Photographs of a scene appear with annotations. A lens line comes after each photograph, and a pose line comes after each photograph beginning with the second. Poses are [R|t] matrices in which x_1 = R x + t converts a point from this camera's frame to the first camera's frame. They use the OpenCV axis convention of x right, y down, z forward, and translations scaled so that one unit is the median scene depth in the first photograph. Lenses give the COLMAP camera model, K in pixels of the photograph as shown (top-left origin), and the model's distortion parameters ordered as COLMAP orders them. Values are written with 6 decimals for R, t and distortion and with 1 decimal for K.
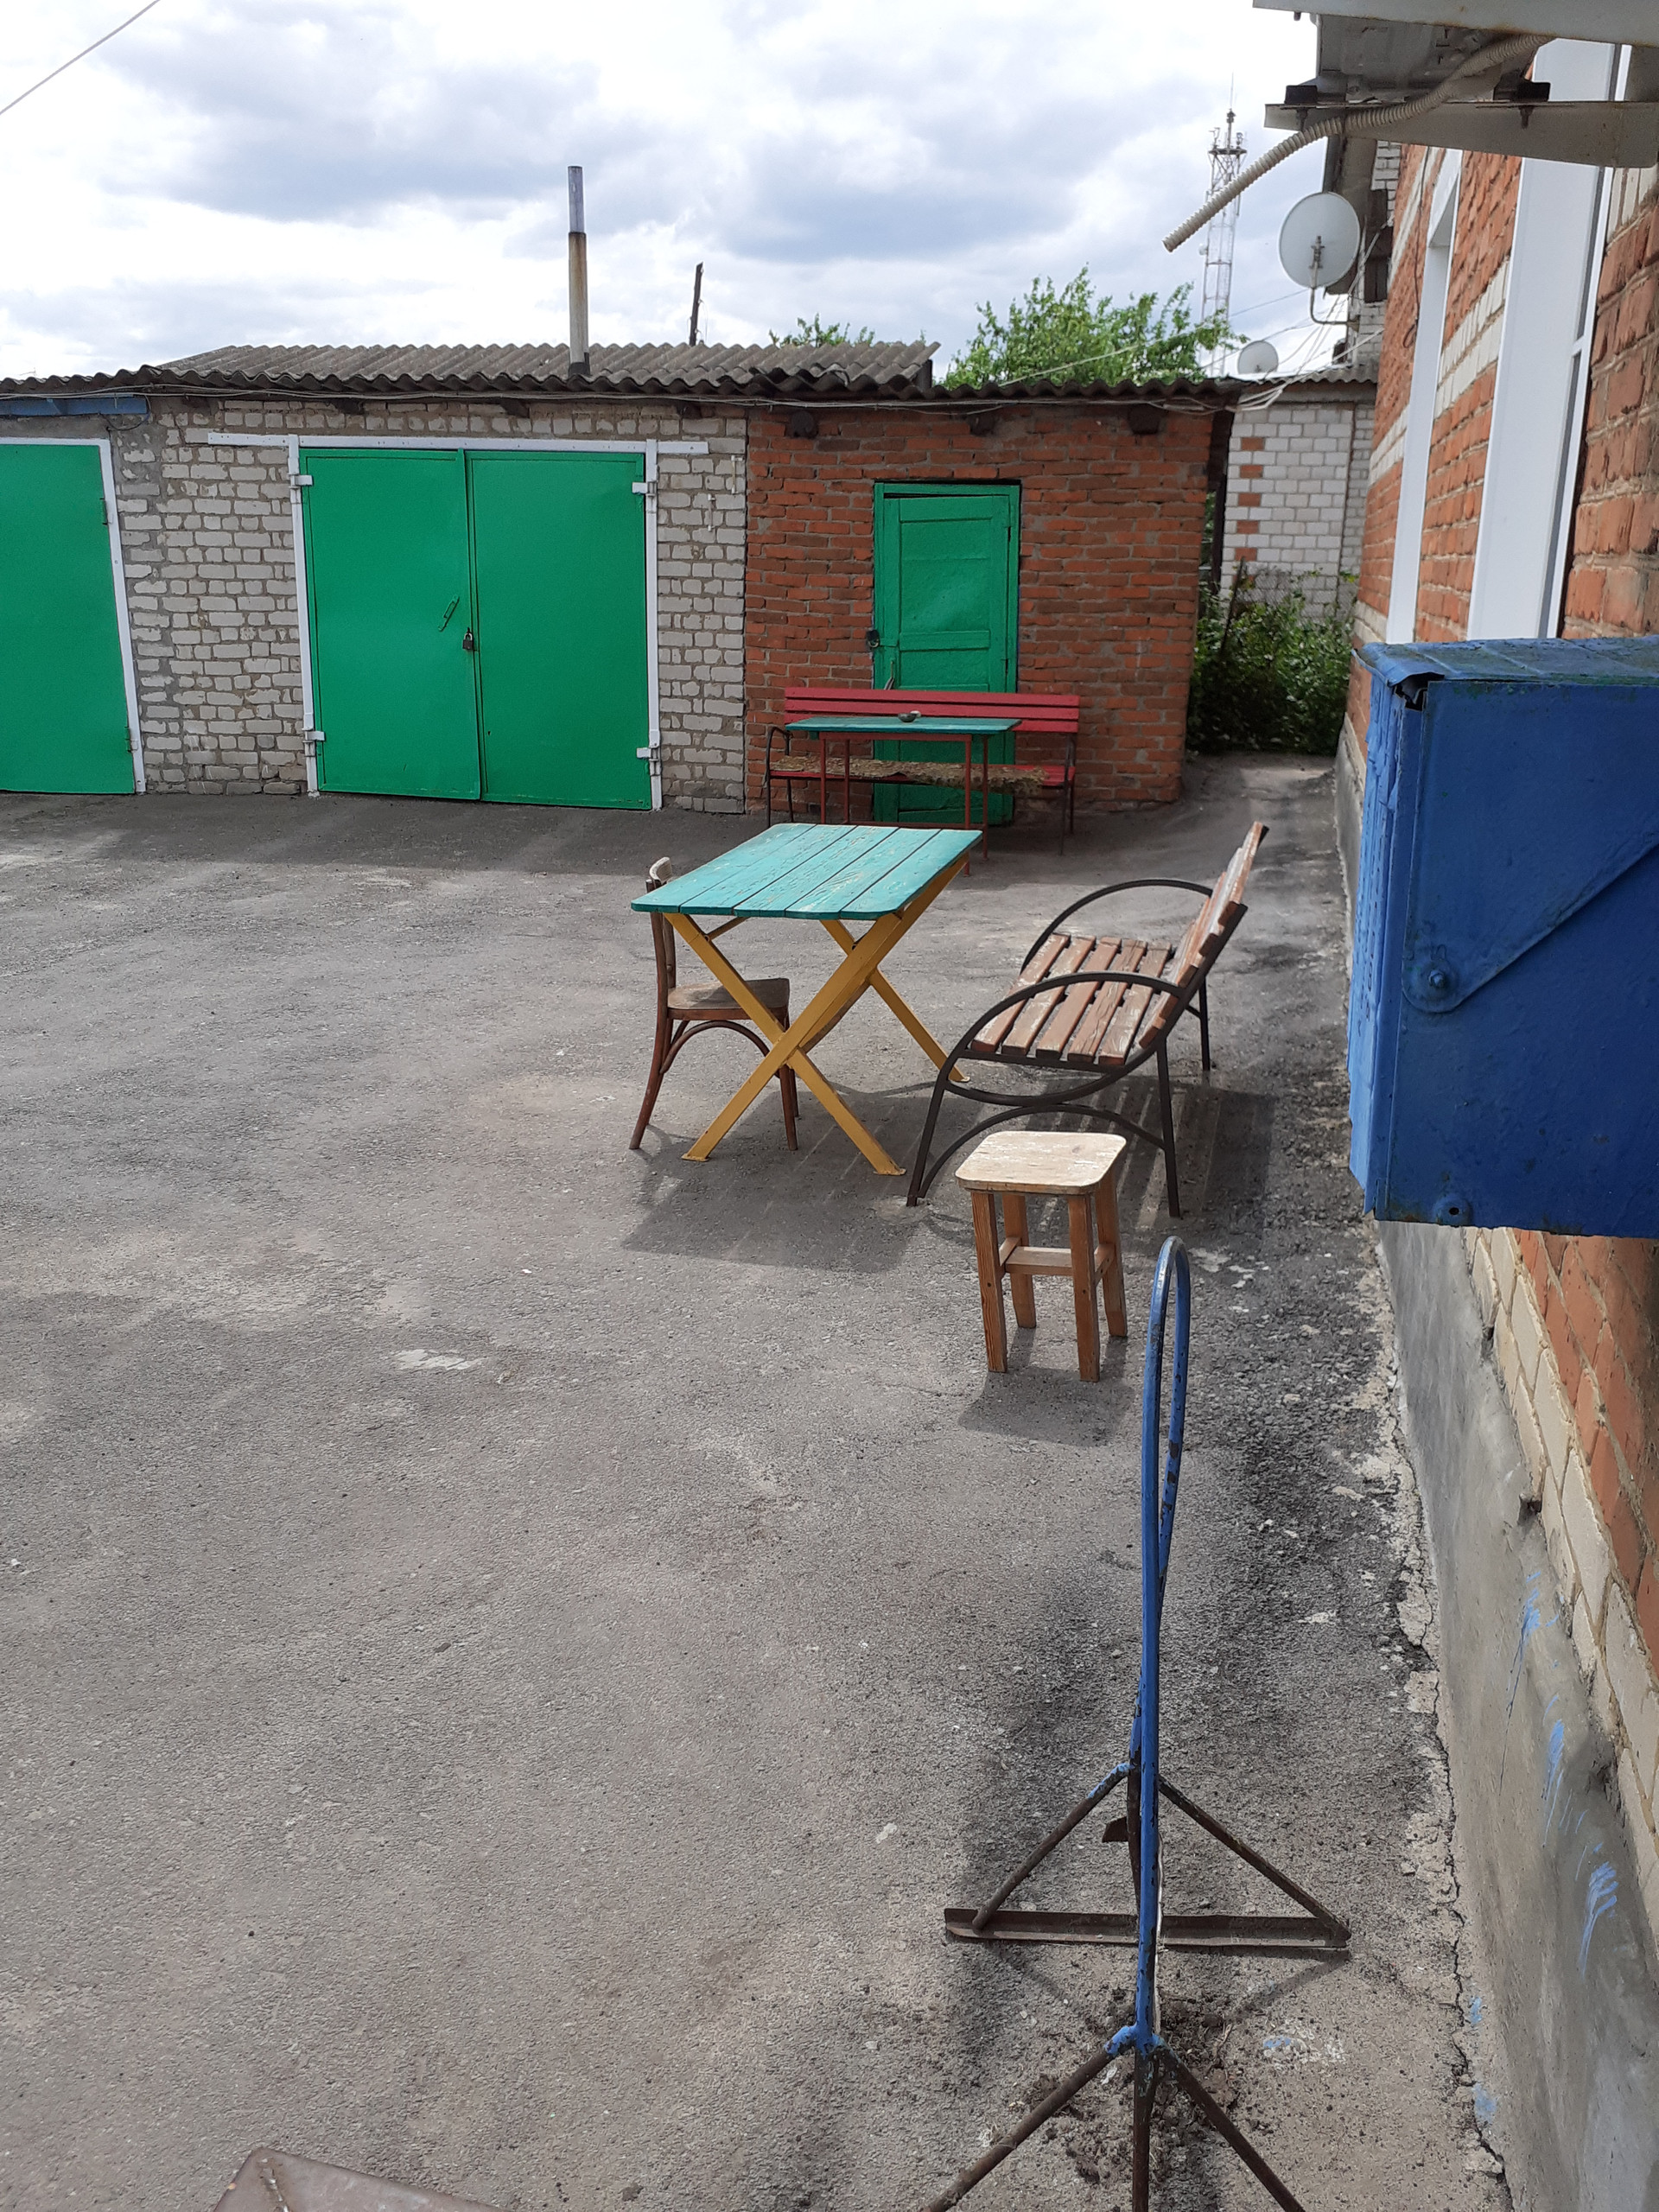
lens RADIAL K [[1971.4, 0, 833.4], [0, 1971.4, 1105.6], [0, 0, 1]] dist [0.007205, -0.099999]
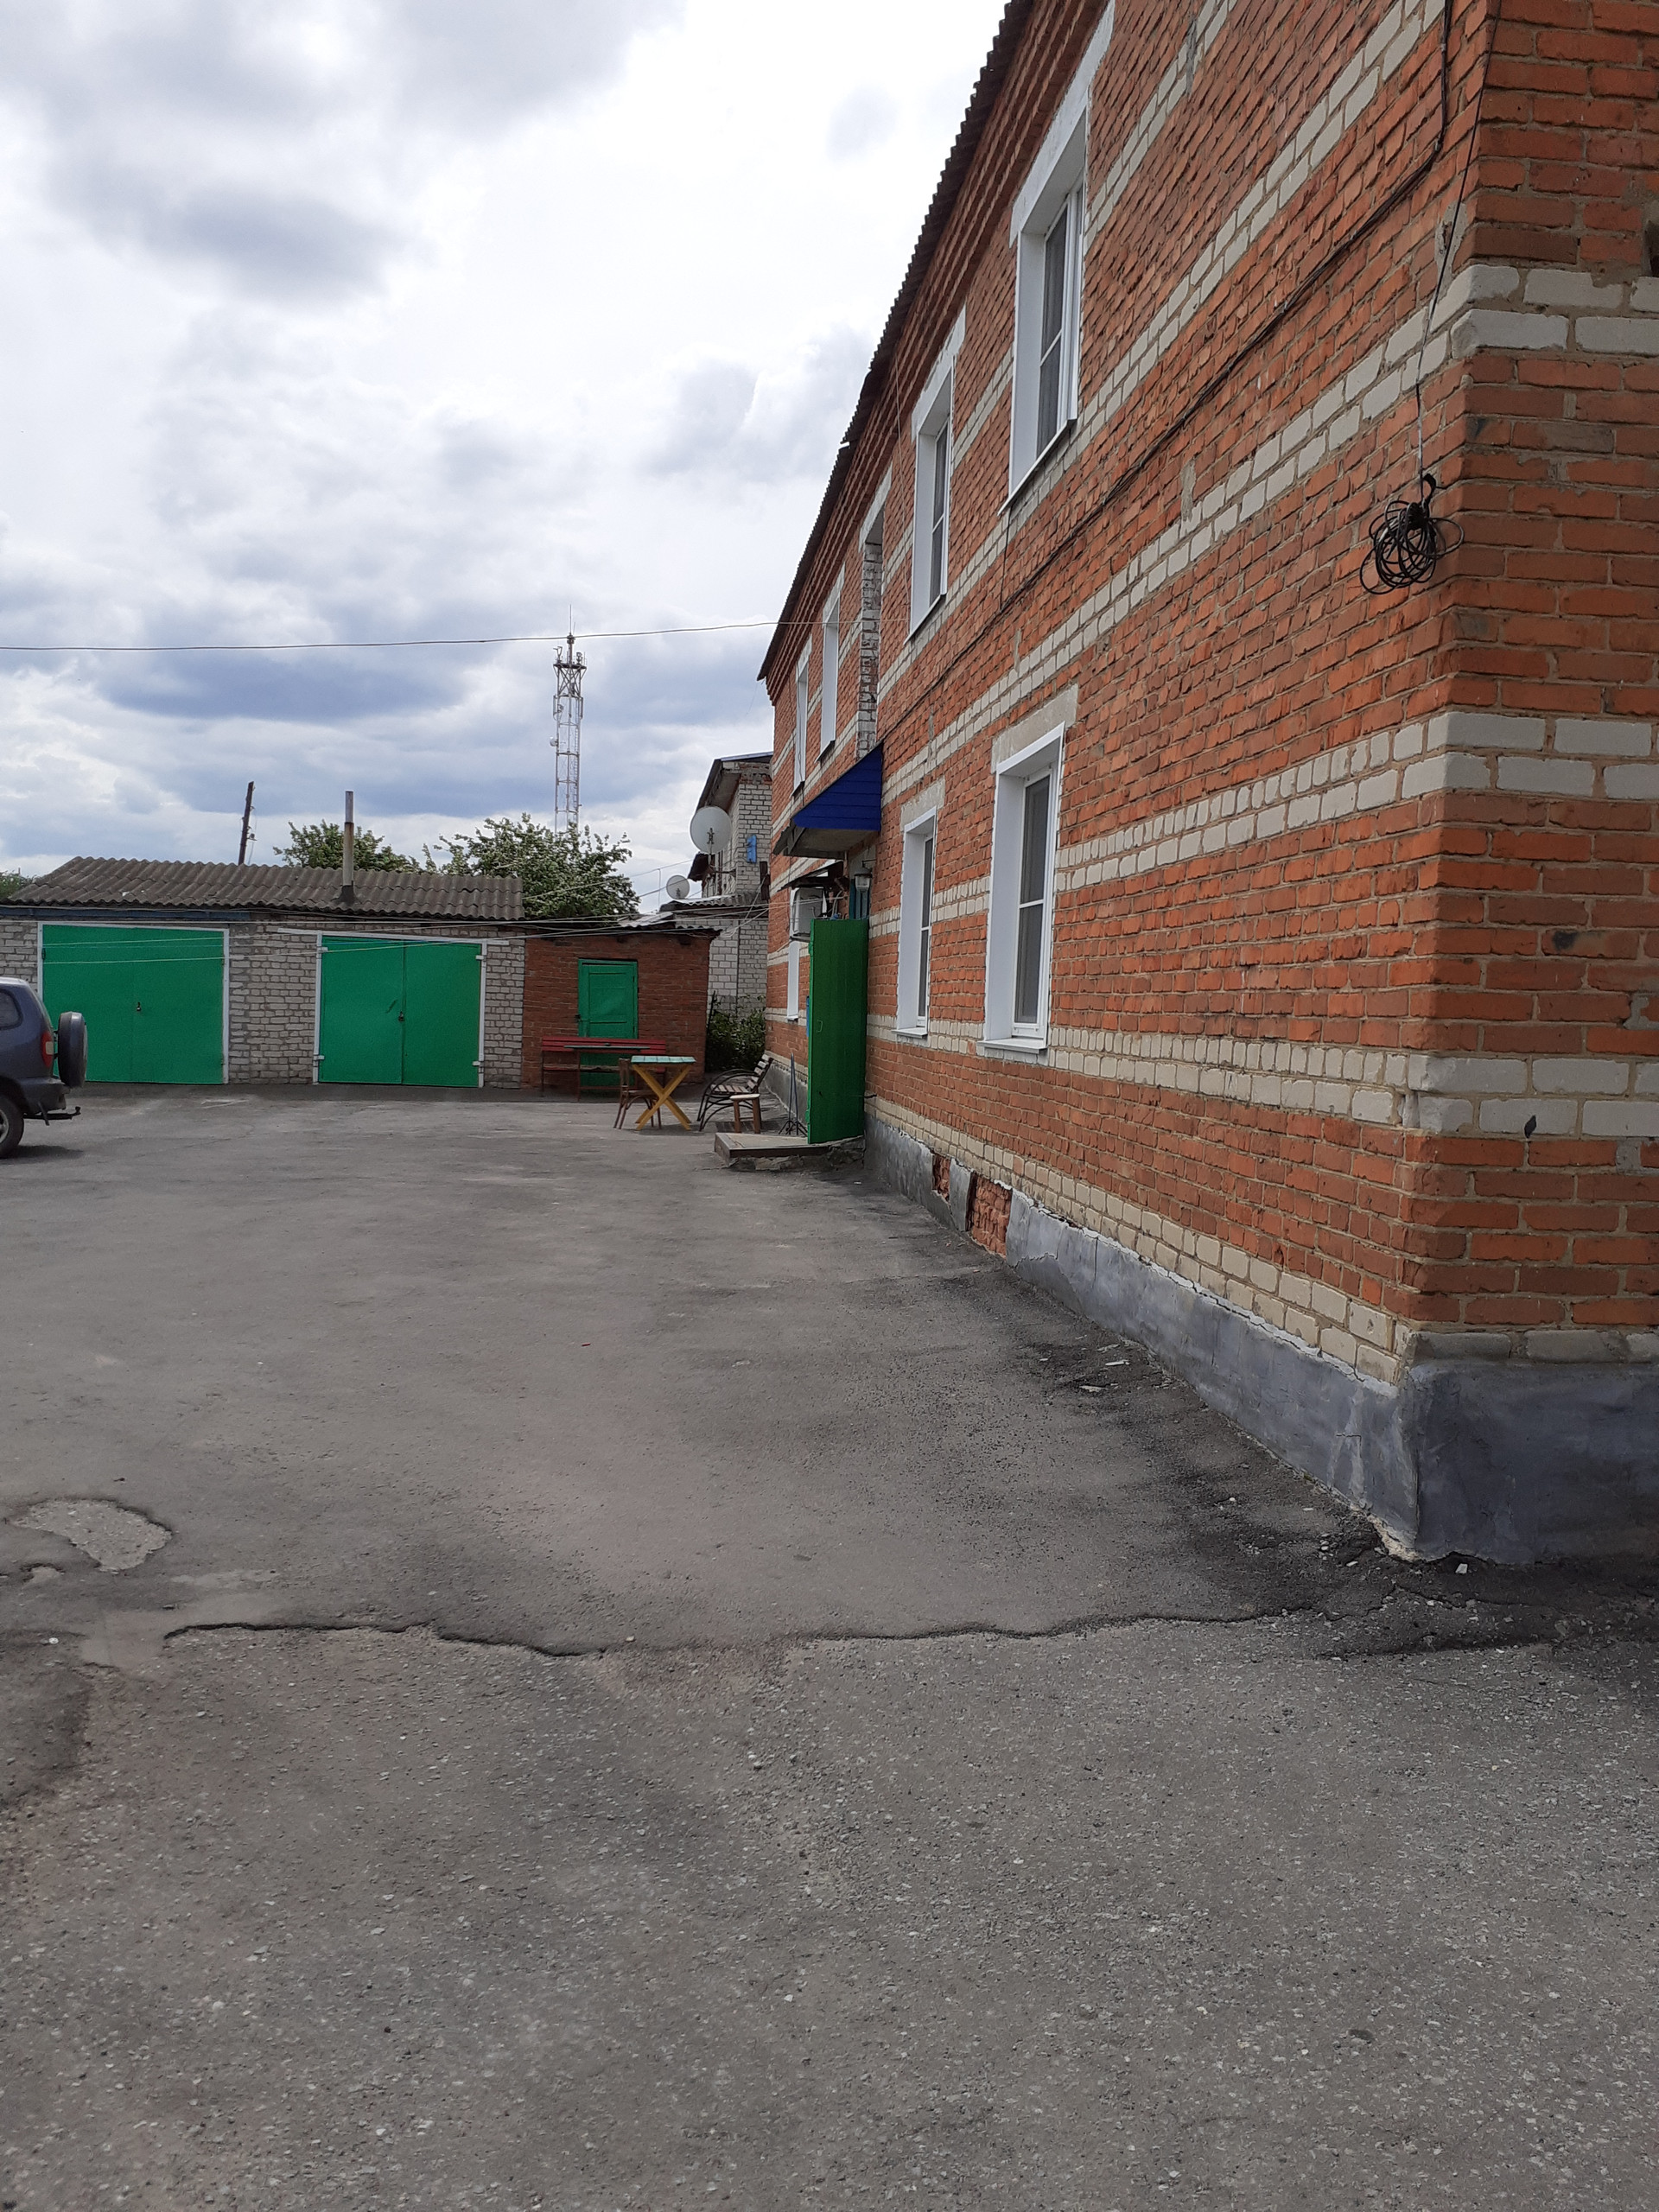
lens RADIAL K [[1971.4, 0, 829.3], [0, 1971.4, 1105.9], [0, 0, 1]] dist [0.007205, -0.099999]
pose [[0.955042, 0.005331, 0.296423, -0.379459], [0.058702, 0.976642, -0.206697, 0.373474], [-0.290601, 0.214805, 0.932421, -1.284487]]
